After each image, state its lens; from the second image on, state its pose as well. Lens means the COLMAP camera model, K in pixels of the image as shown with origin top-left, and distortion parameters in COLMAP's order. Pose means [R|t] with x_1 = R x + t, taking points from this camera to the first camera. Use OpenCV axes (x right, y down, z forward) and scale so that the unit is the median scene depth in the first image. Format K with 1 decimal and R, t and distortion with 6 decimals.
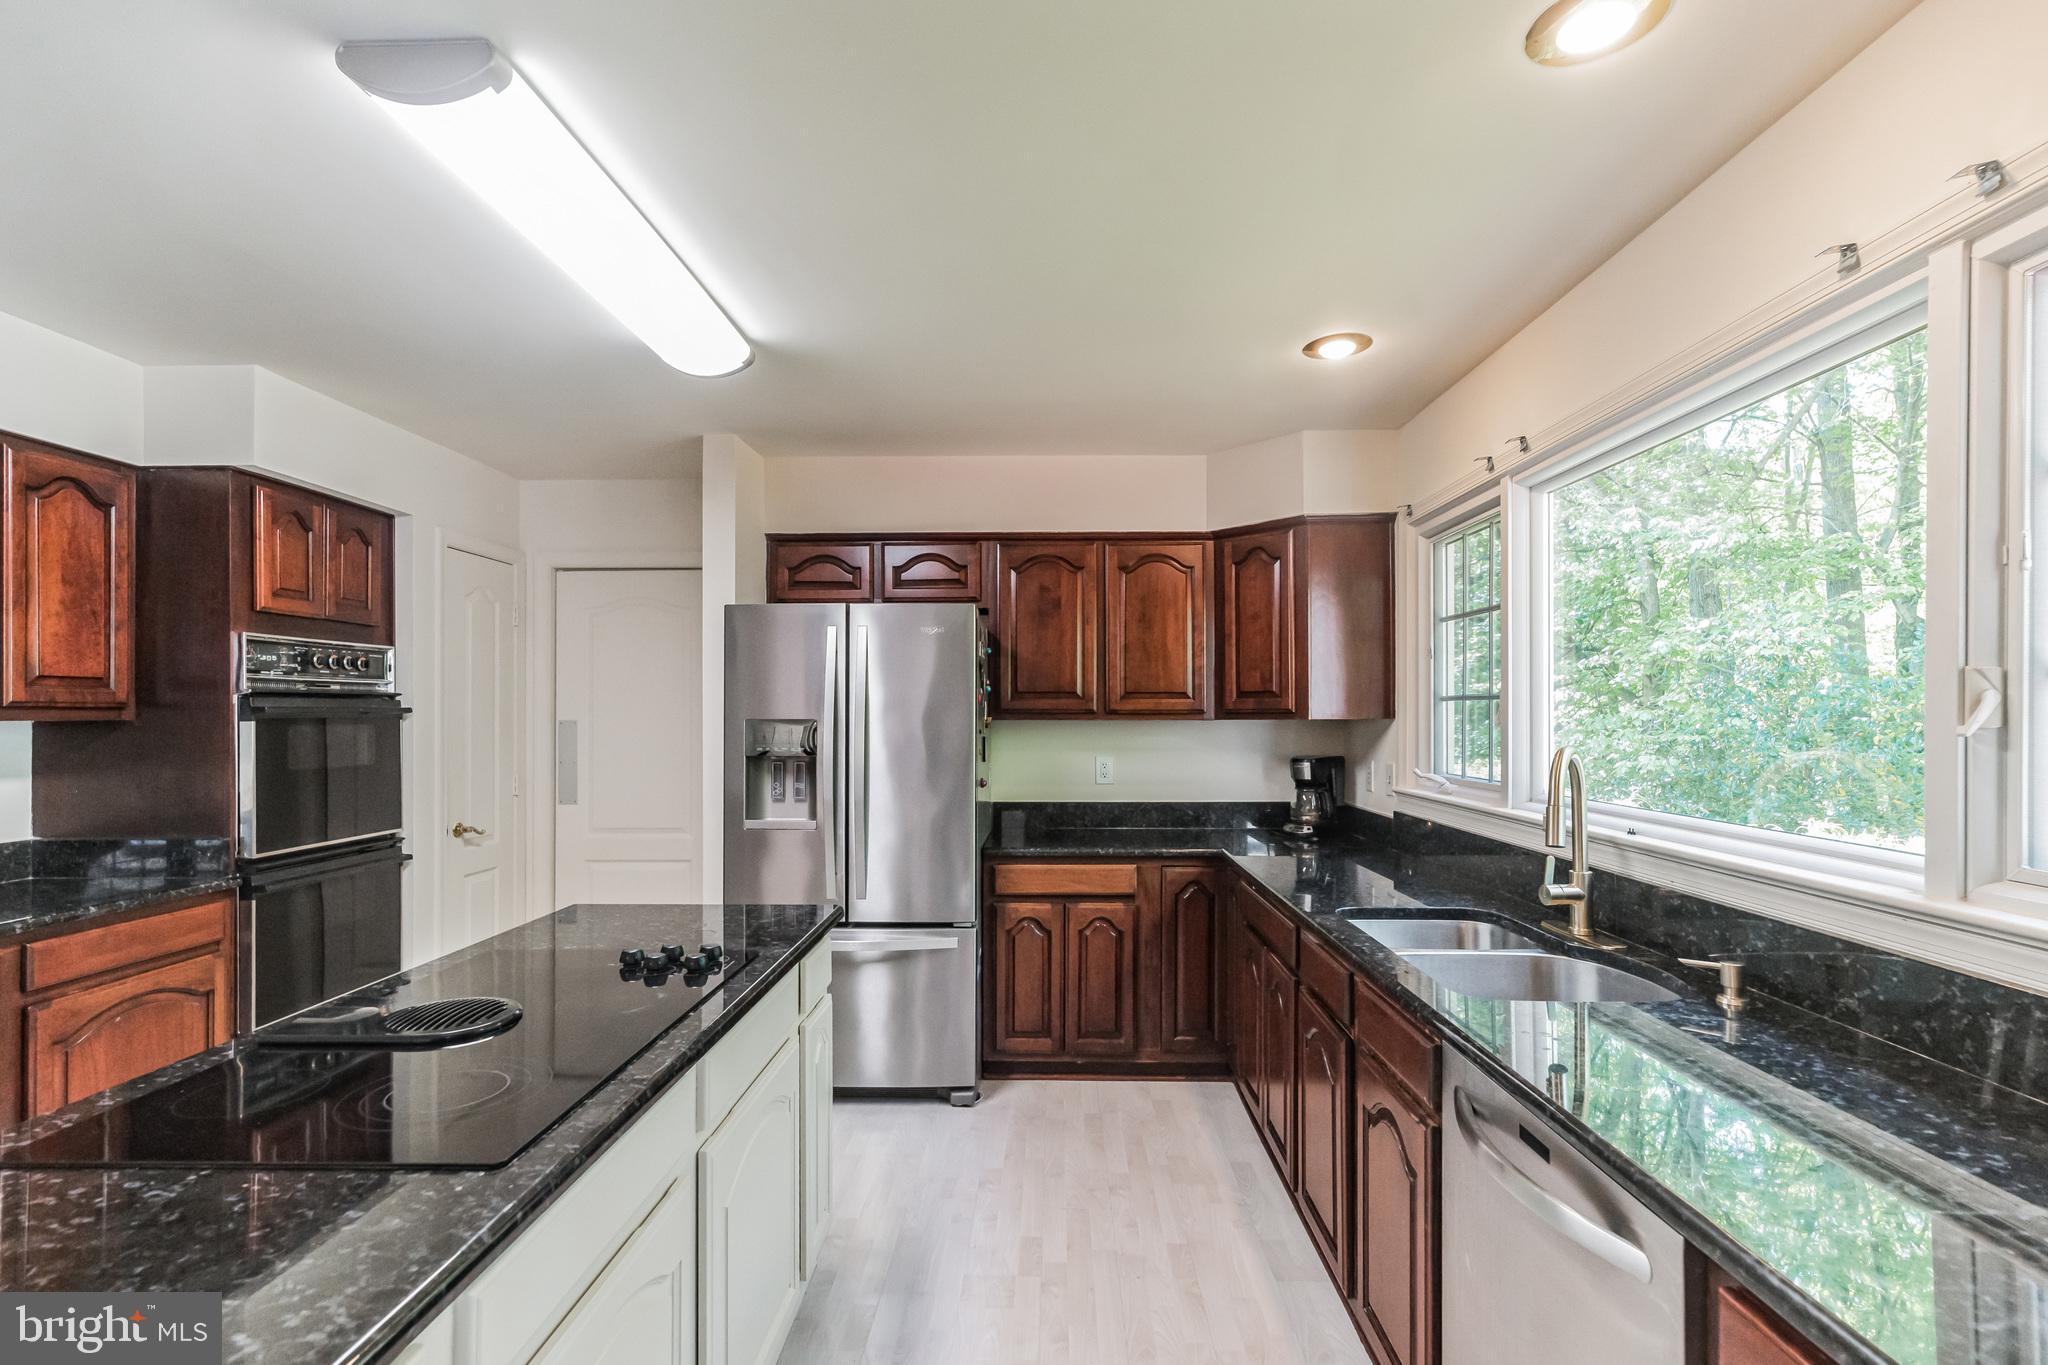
lens RADIAL K [[947.6, 0, 1044.7], [0, 947.6, 703.0], [0, 0, 1]] dist [0.002440, 0.000649]
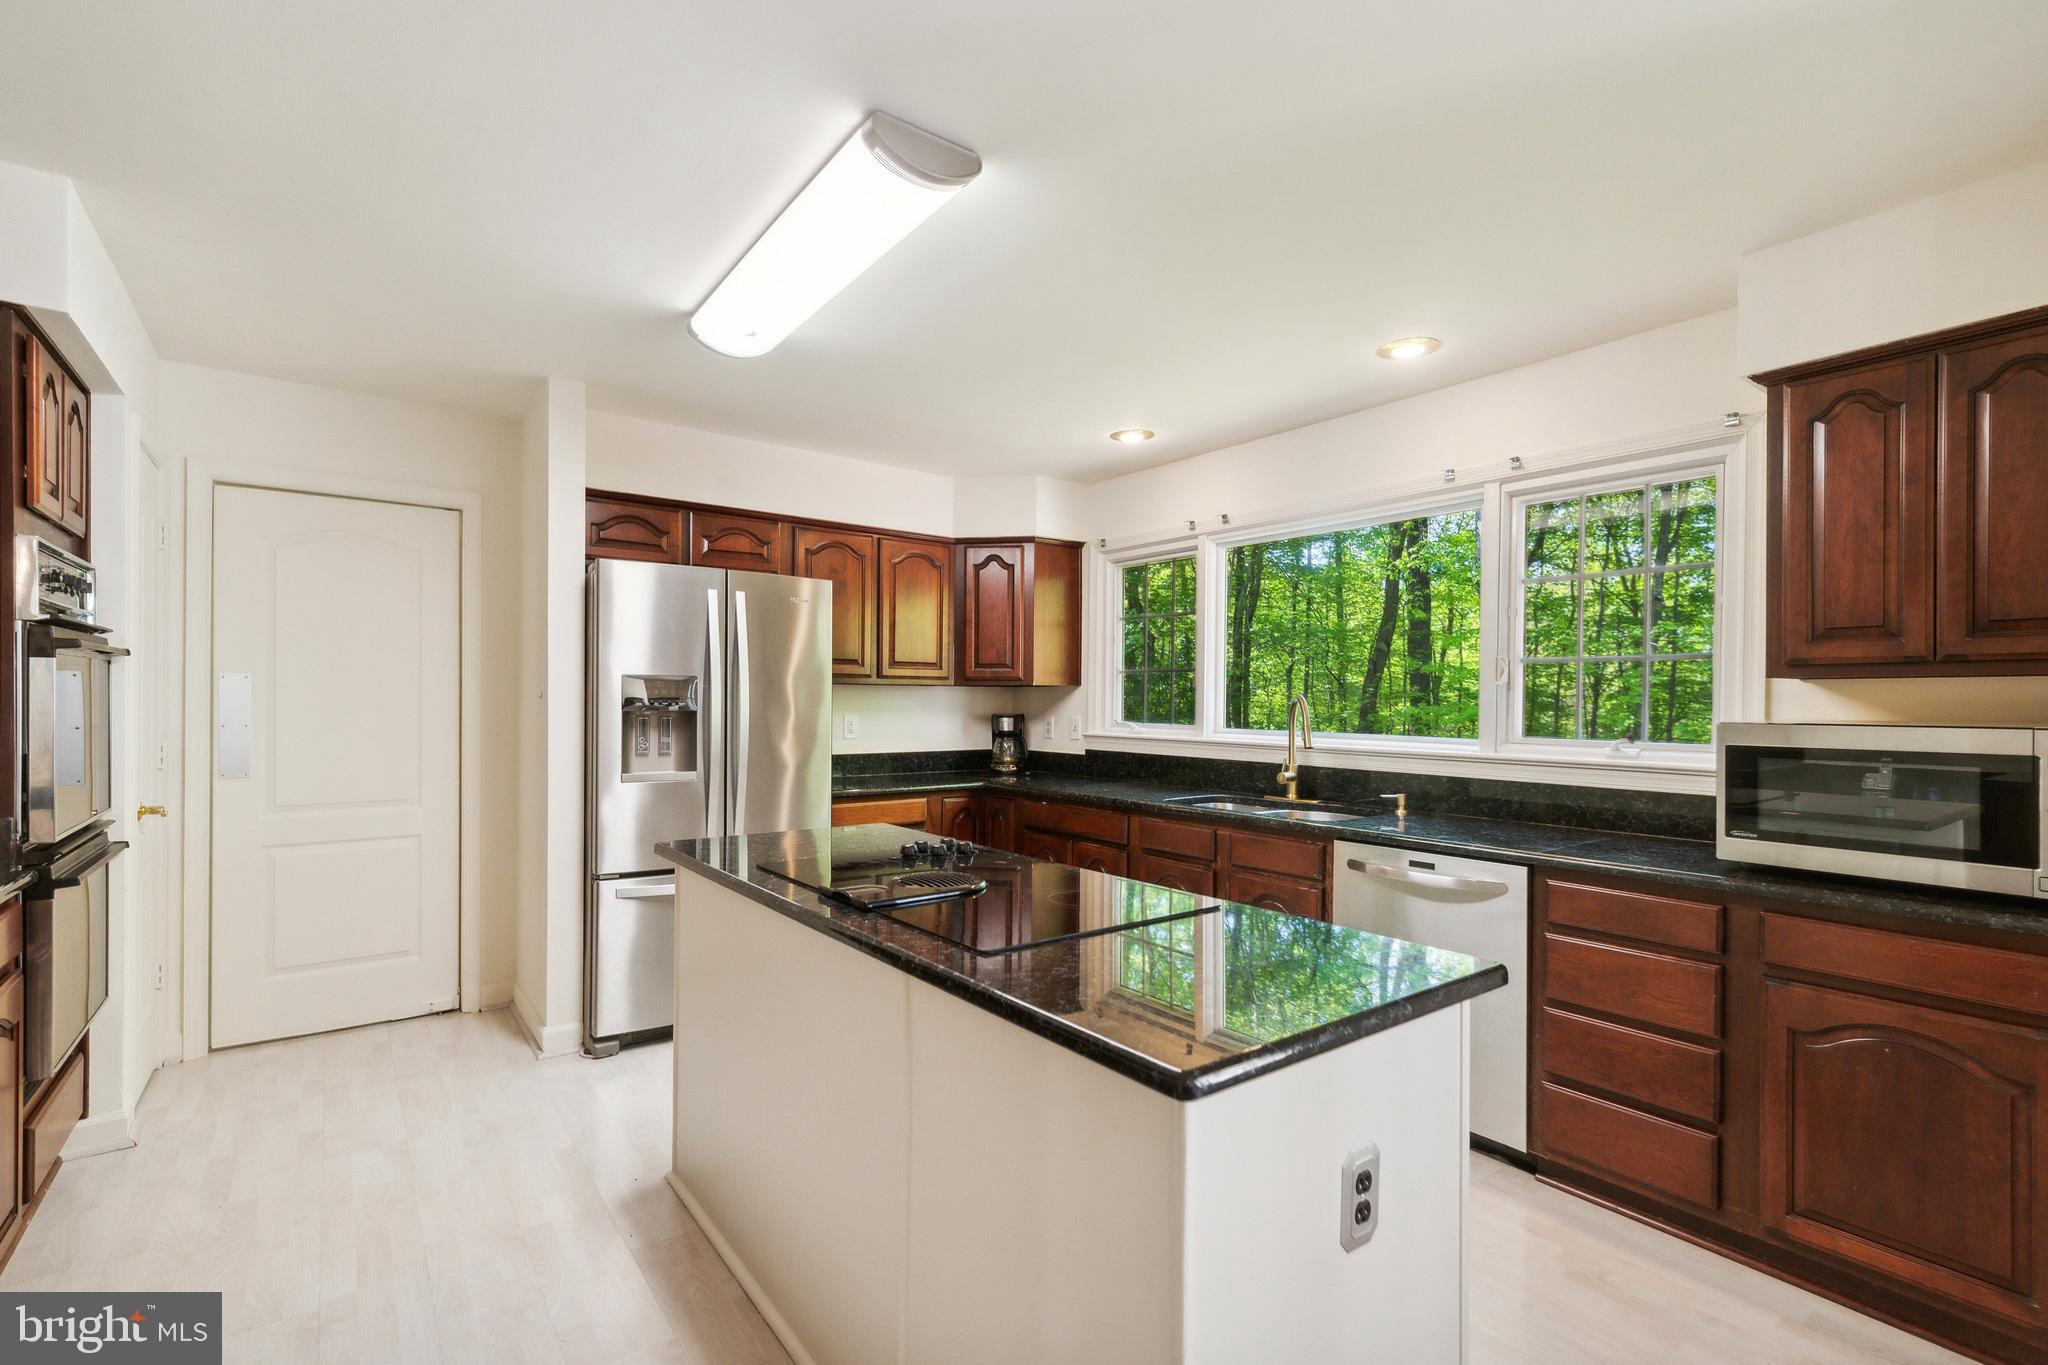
lens RADIAL K [[924.3, 0, 1032.0], [0, 924.3, 696.7], [0, 0, 1]] dist [0.021862, -0.000024]
pose [[0.782272, 0.008851, 0.622875, -0.630681], [-0.016515, 0.999842, 0.006534, 0.028594], [-0.622718, -0.015399, 0.782294, -0.055170]]
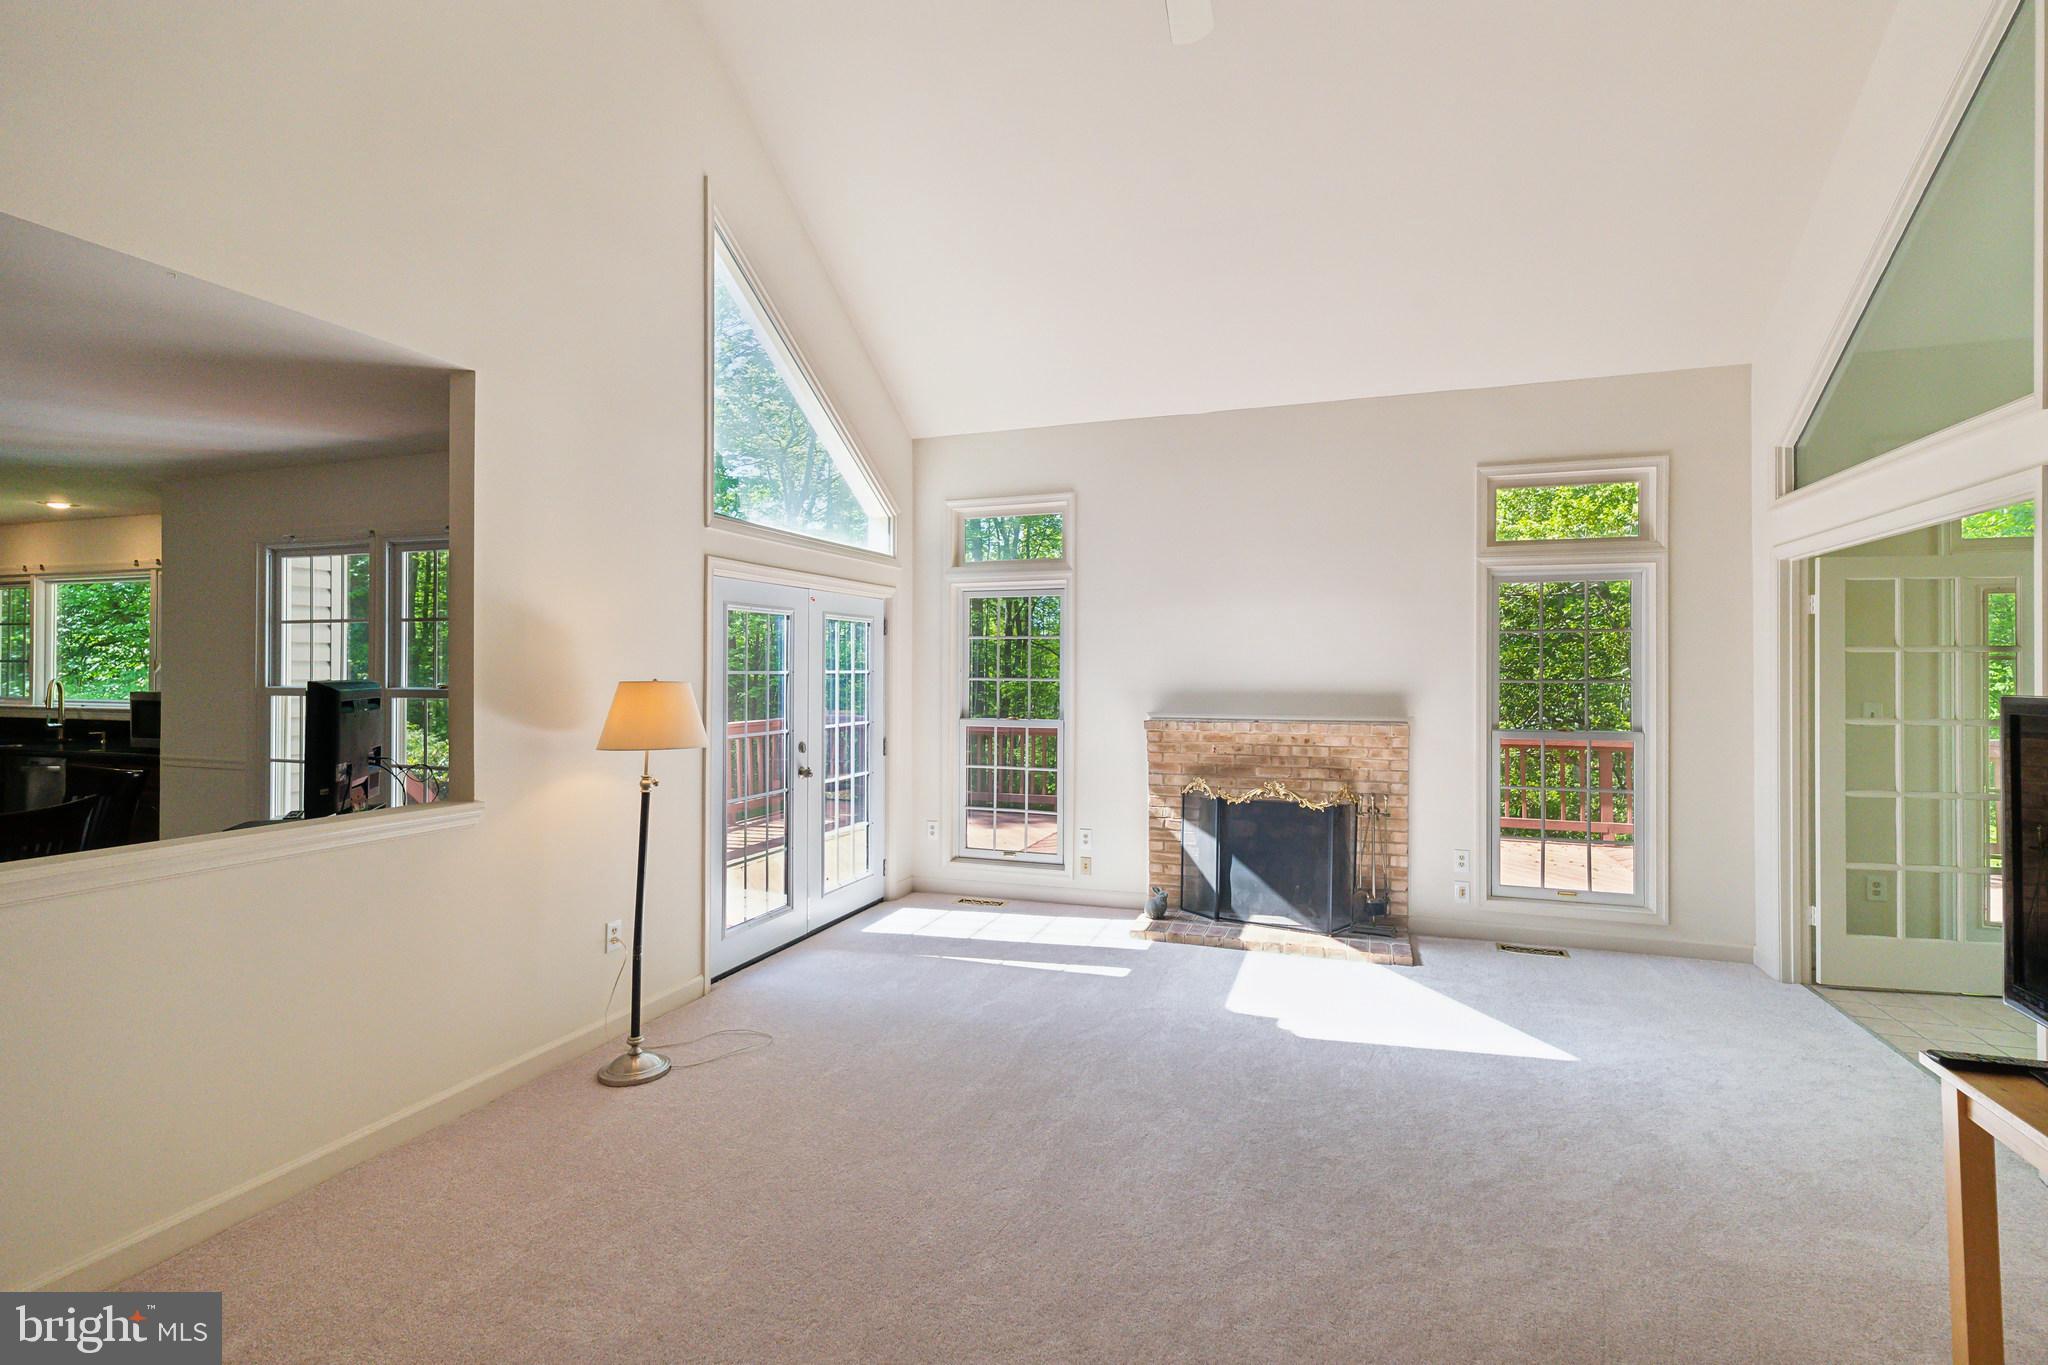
lens RADIAL K [[933.0, 0, 1039.6], [0, 933.0, 664.9], [0, 0, 1]] dist [0.002467, 0.000070]
pose [[0.301447, 0.004981, 0.953470, -0.949979], [-0.014169, 0.999899, -0.000744, -0.029828], [-0.953378, -0.013286, 0.301488, -2.029148]]
